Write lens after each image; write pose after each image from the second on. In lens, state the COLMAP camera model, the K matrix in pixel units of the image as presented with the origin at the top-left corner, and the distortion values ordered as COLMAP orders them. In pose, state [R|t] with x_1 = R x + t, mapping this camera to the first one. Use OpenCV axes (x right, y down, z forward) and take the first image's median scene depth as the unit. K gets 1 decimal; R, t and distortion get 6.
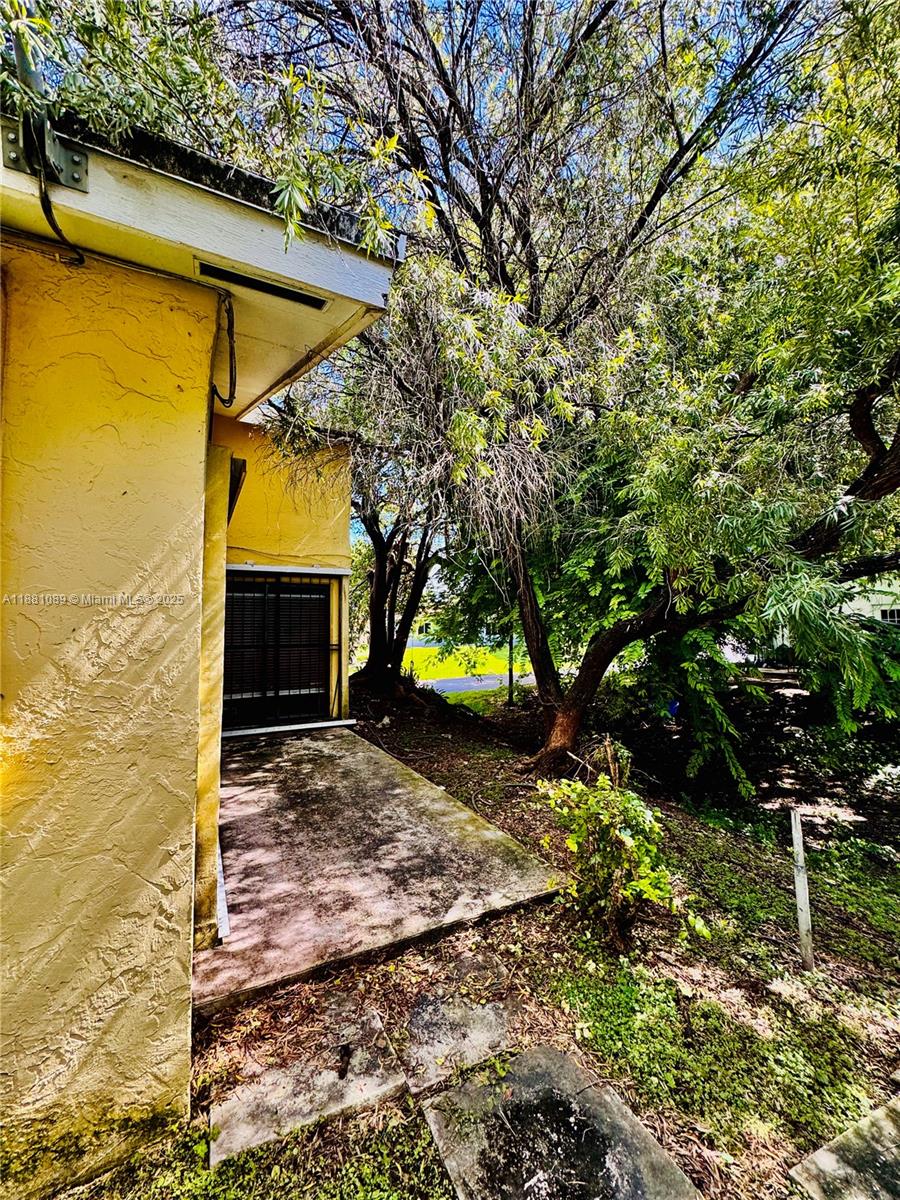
lens RADIAL K [[480.4, 0, 452.5], [0, 480.4, 598.8], [0, 0, 1]] dist [-0.000656, -0.000470]
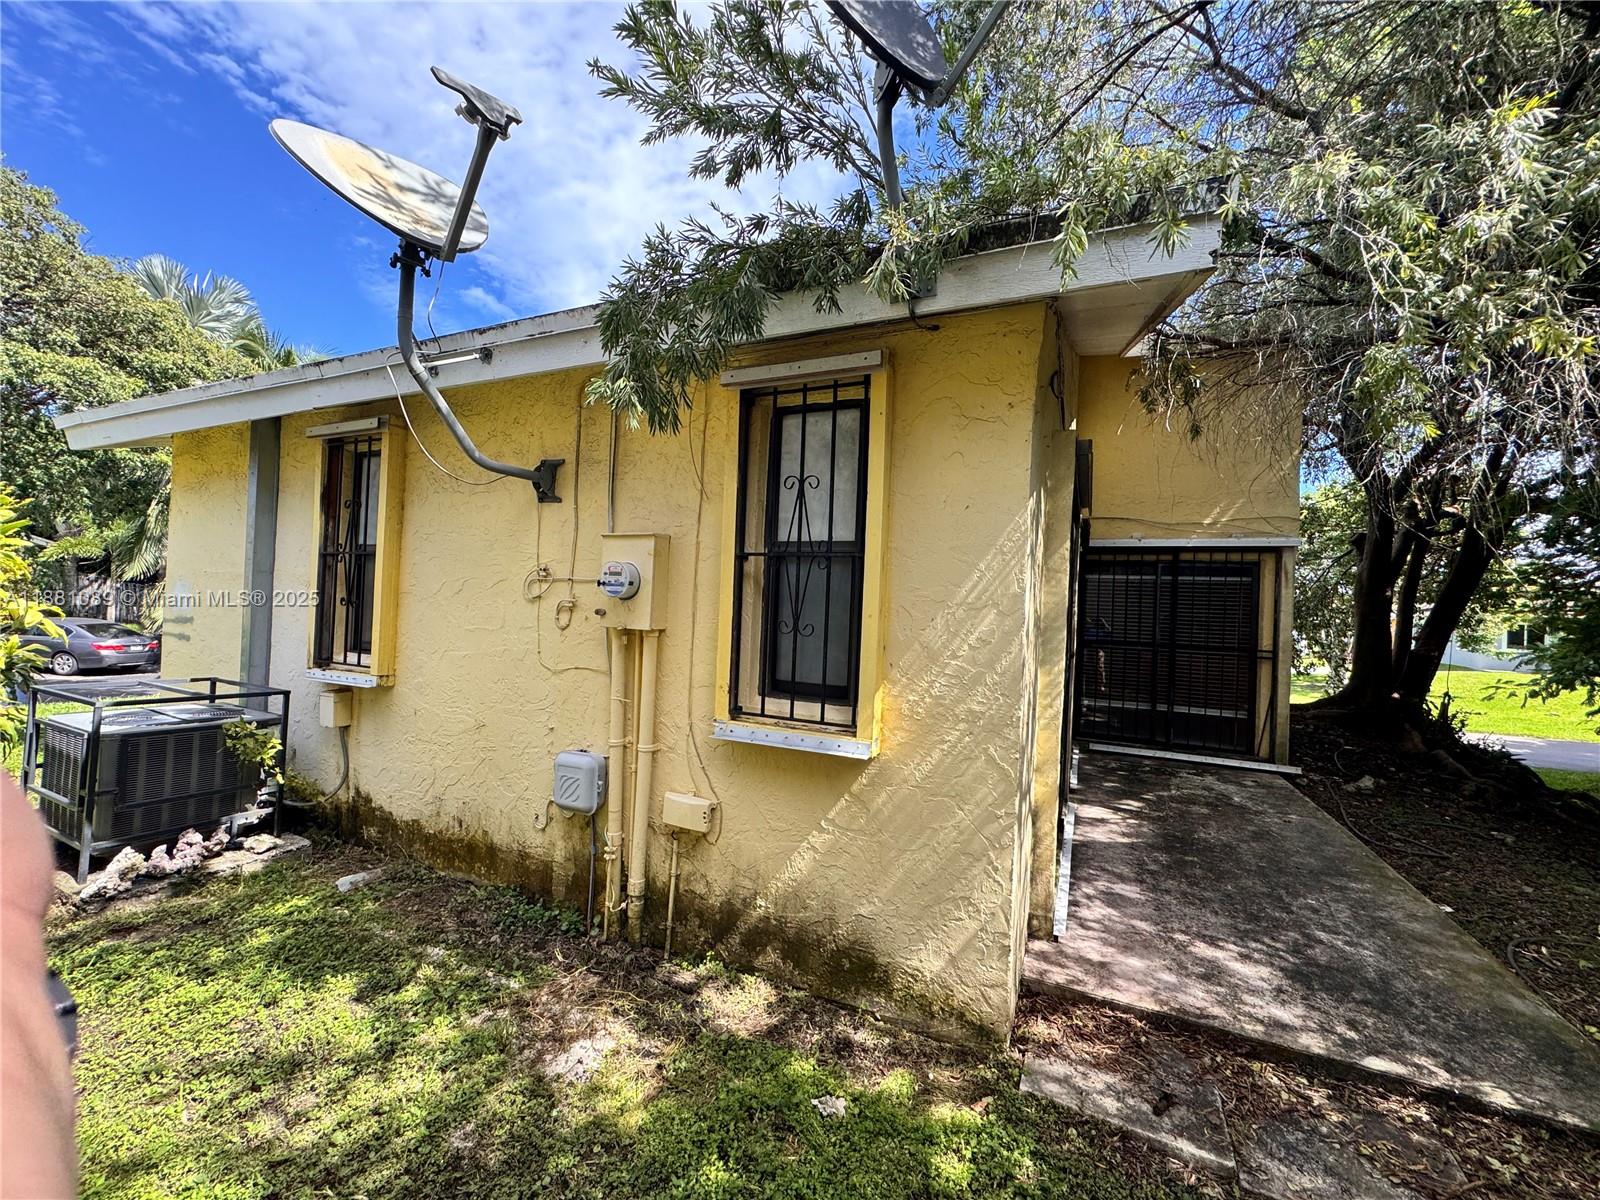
lens RADIAL K [[640.6, 0, 800.0], [0, 640.6, 603.3], [0, 0, 1]] dist [-0.000656, -0.000470]
pose [[0.607052, 0.030848, -0.794063, 0.135048], [0.002646, 0.999162, 0.040839, -0.019057], [0.794658, -0.026892, 0.606461, -0.121695]]
